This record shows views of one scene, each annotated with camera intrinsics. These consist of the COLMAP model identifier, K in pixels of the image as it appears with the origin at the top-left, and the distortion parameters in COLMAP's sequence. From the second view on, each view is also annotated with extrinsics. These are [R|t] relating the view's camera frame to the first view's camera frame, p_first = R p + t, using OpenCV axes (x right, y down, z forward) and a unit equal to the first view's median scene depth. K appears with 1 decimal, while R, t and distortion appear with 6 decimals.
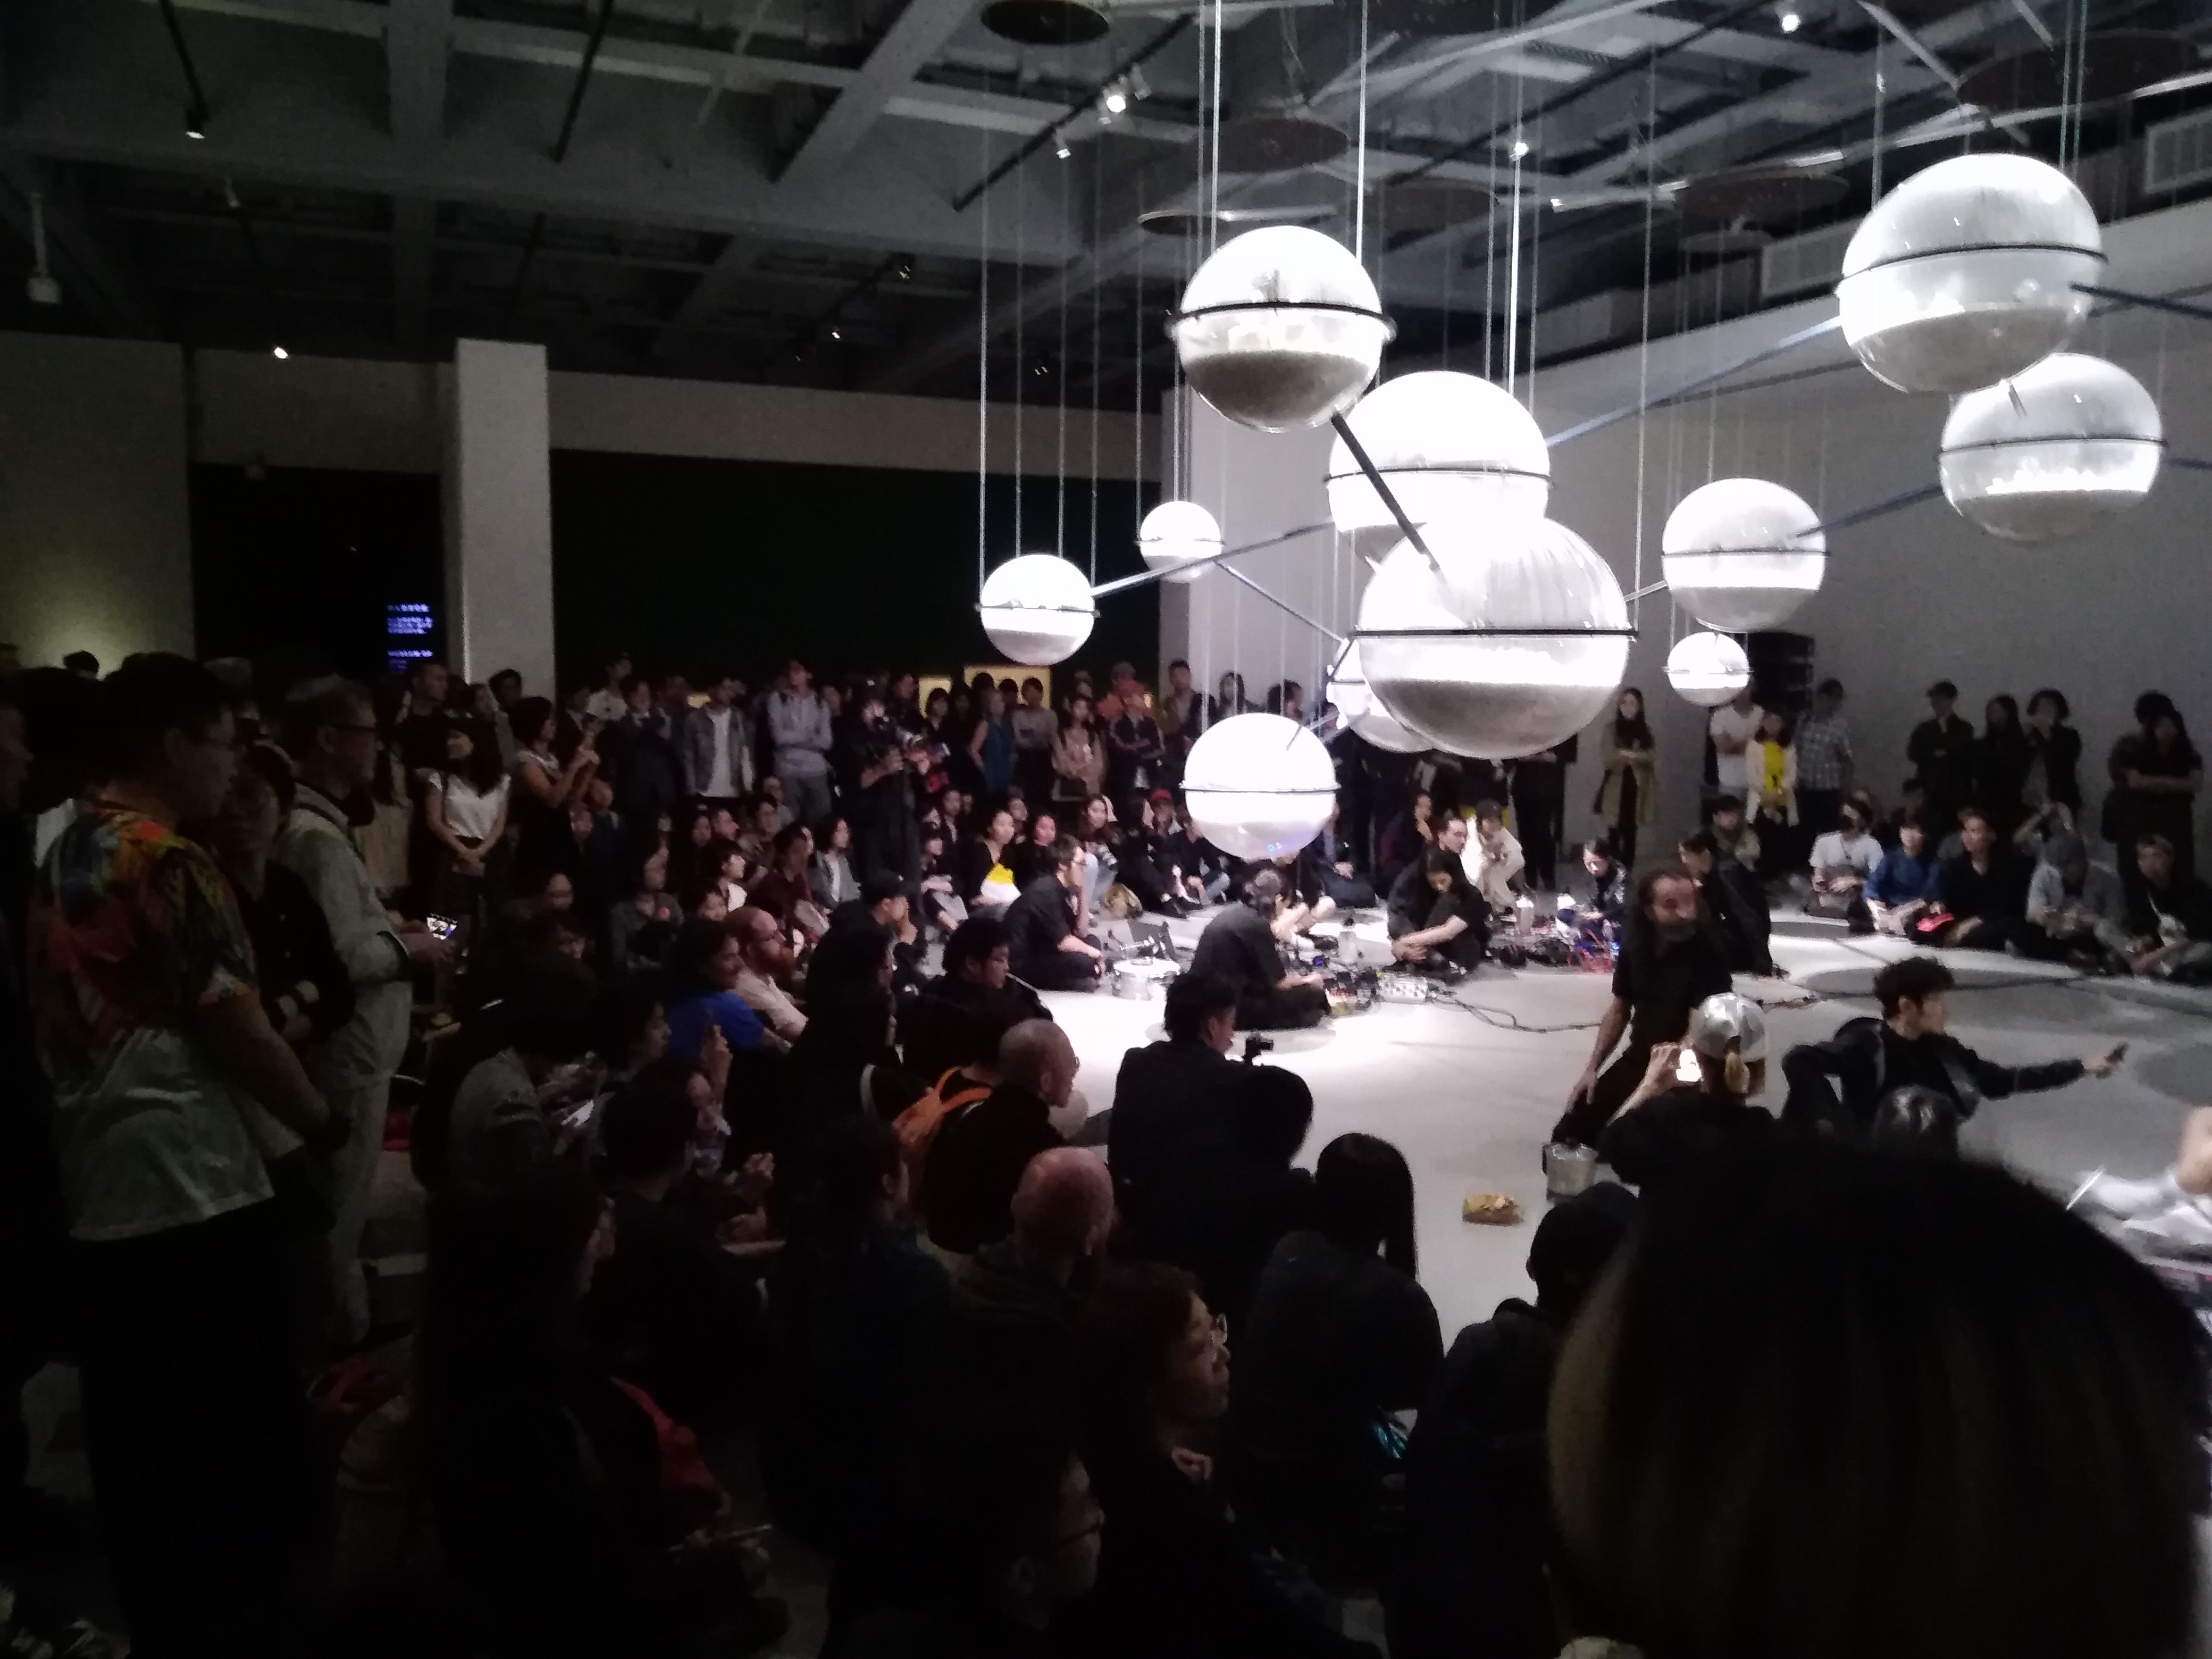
lens RADIAL K [[1656.8, 0, 1105.5], [0, 1656.8, 821.3], [0, 0, 1]] dist [0.021354, -0.010730]
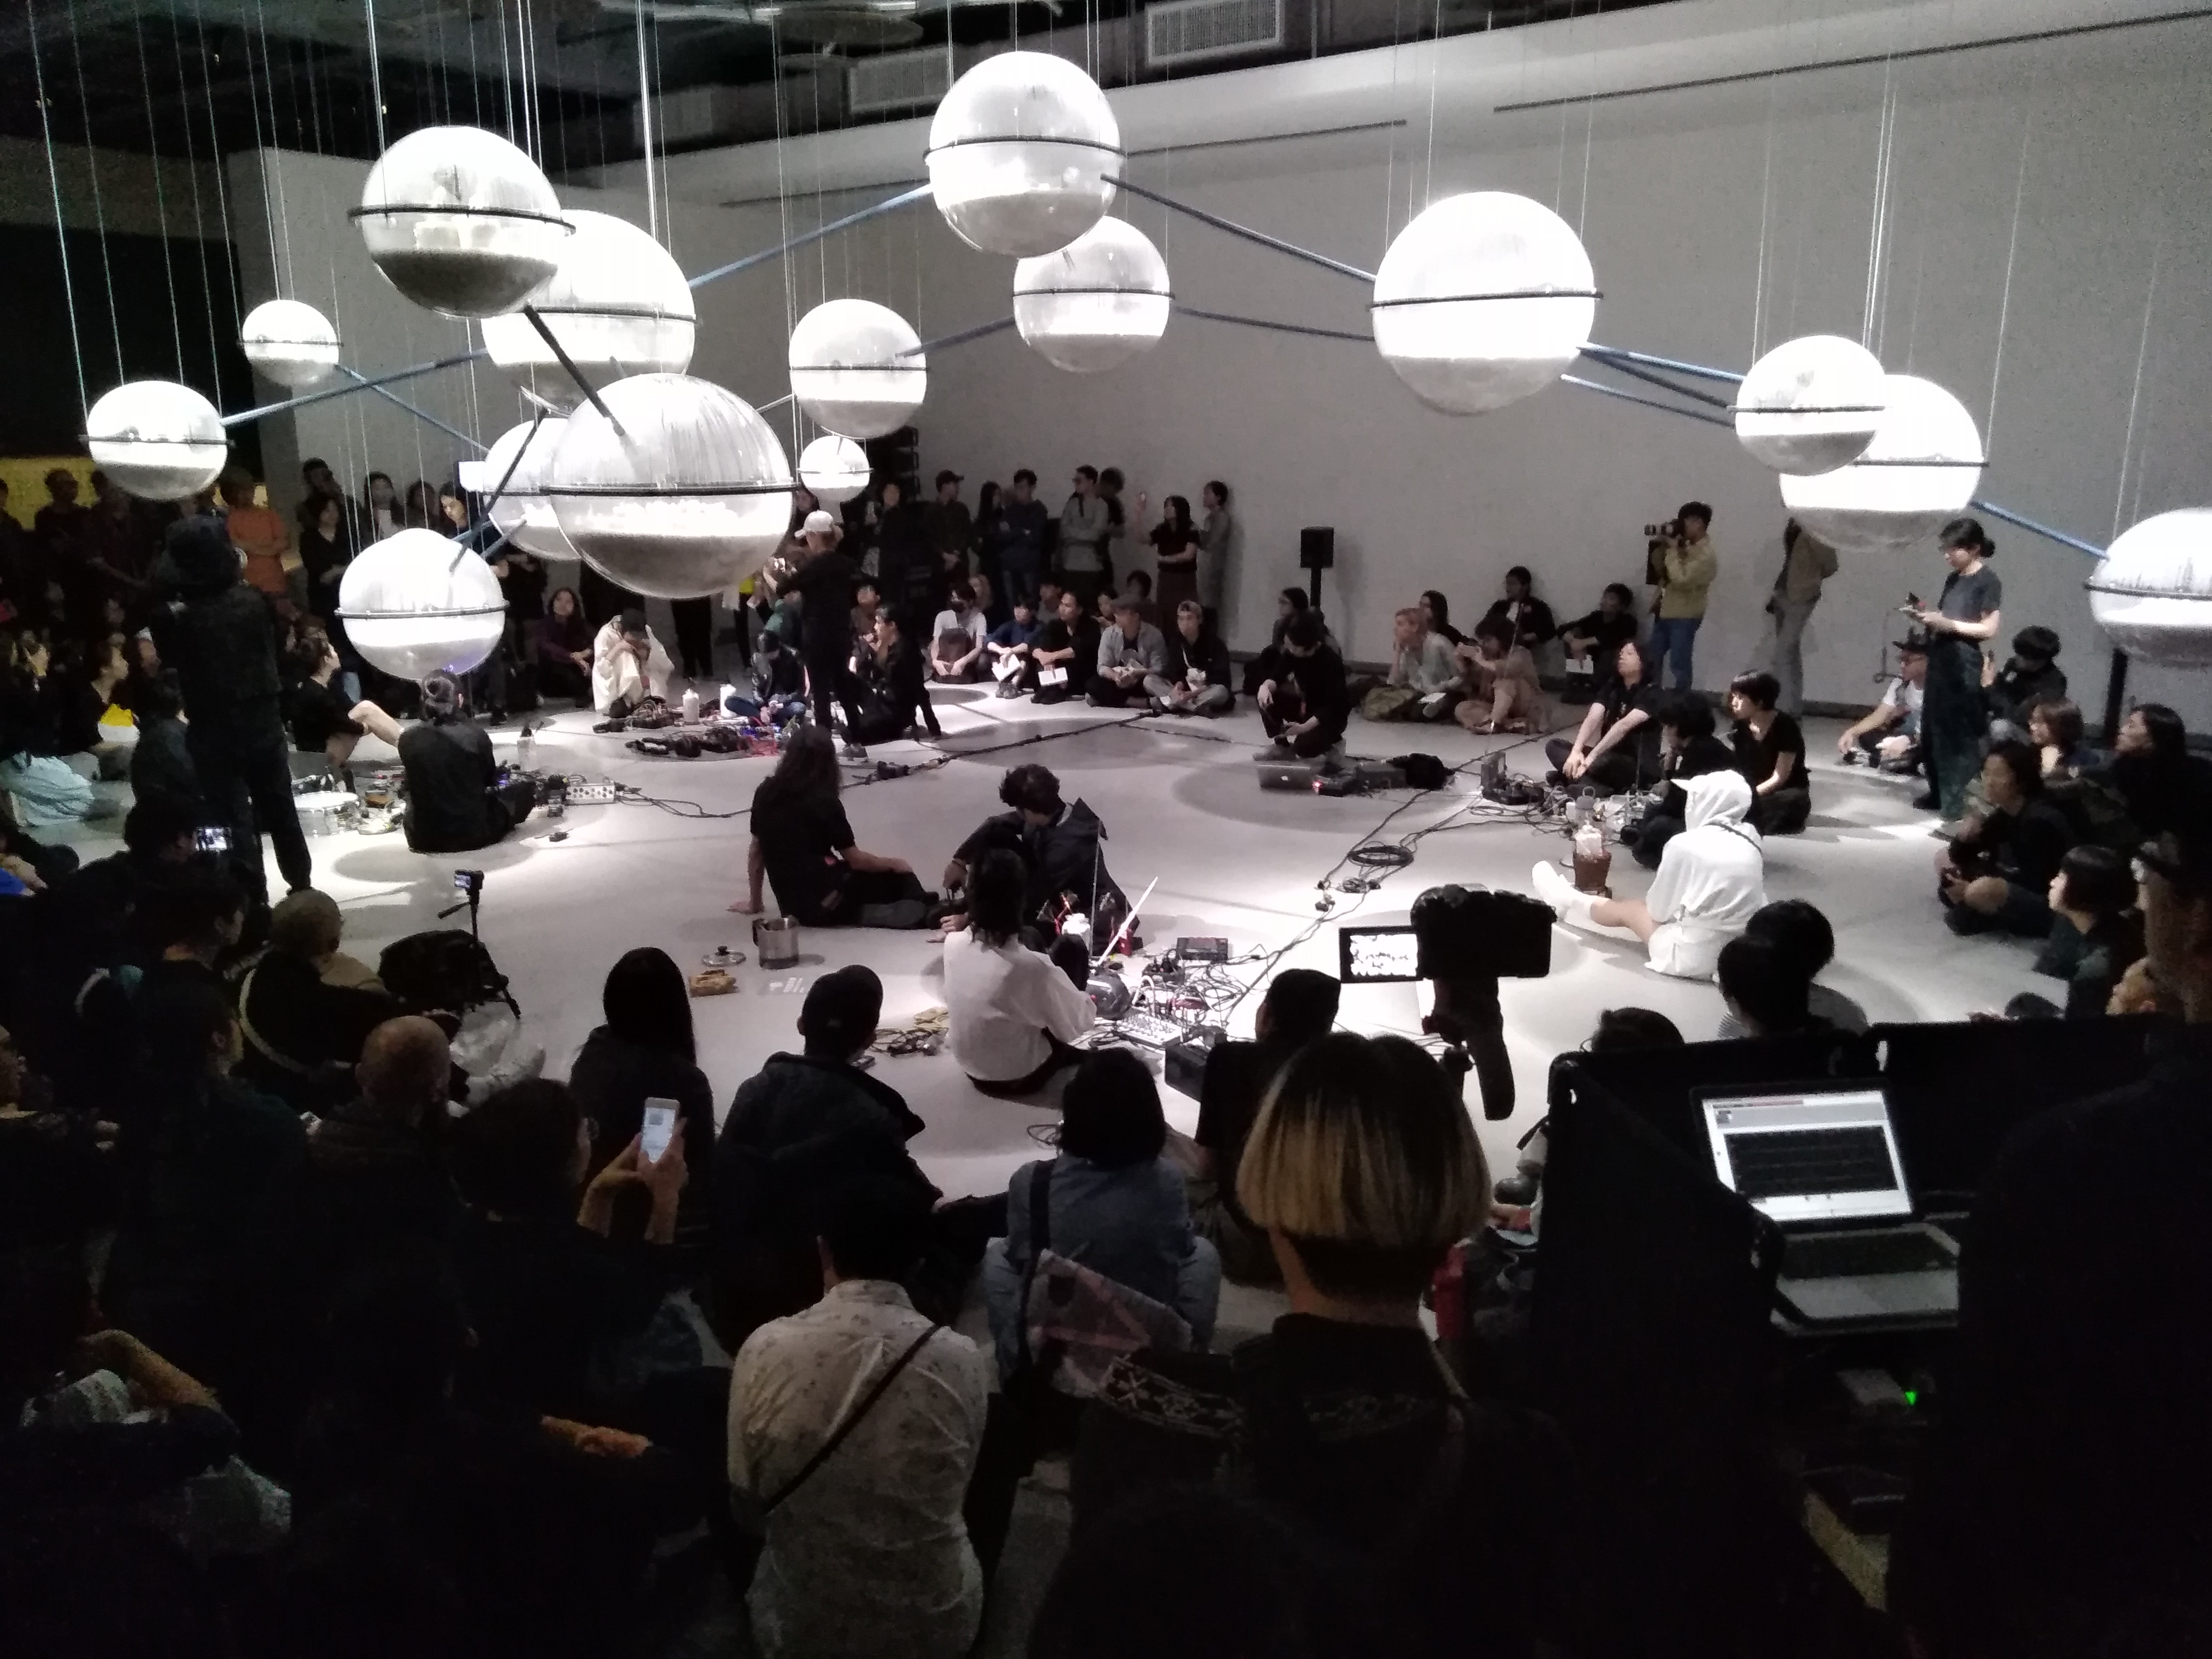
lens RADIAL K [[1656.8, 0, 1109.4], [0, 1656.8, 819.3], [0, 0, 1]] dist [0.021354, -0.010730]
pose [[0.867952, -0.122967, 0.481184, -0.043376], [0.054214, 0.986532, 0.154320, -0.026364], [-0.493680, -0.107856, 0.862929, -0.075757]]
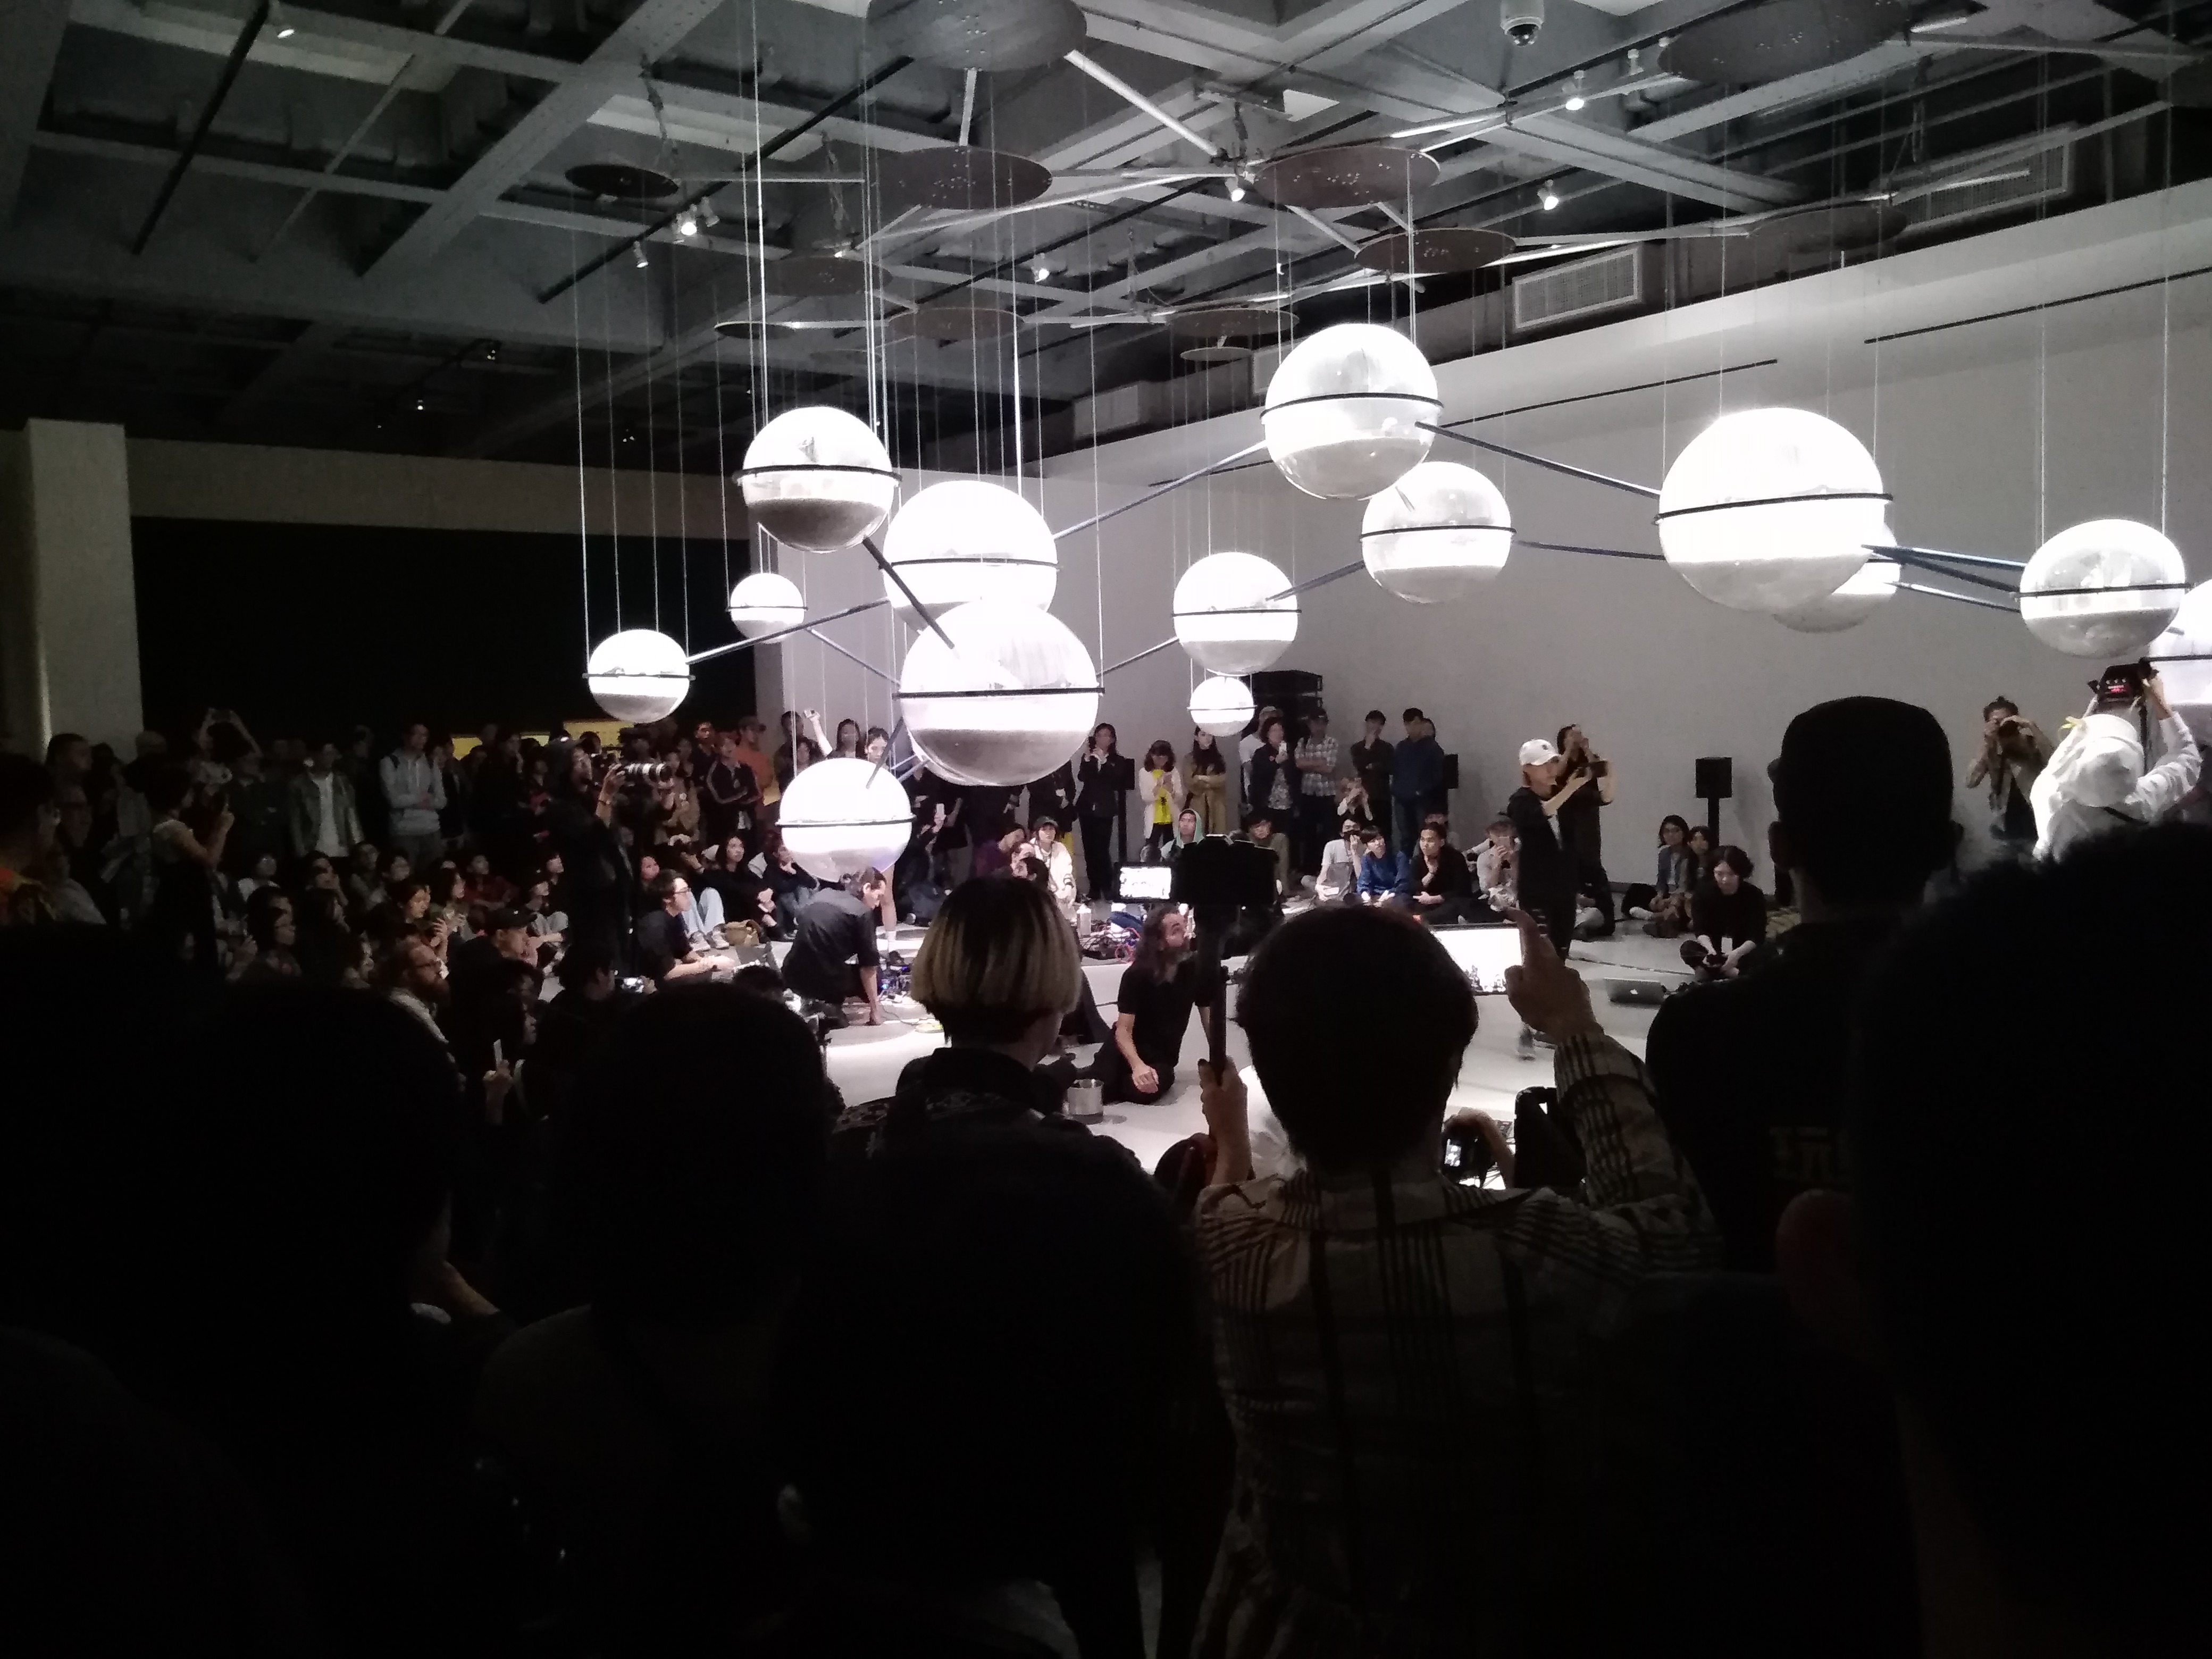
lens RADIAL K [[1656.8, 0, 1108.3], [0, 1656.8, 813.0], [0, 0, 1]] dist [0.021354, -0.010730]
pose [[0.971894, -0.045938, 0.230893, 0.004205], [0.052495, 0.998372, -0.022330, 0.008902], [-0.229491, 0.033823, 0.972723, -0.161975]]
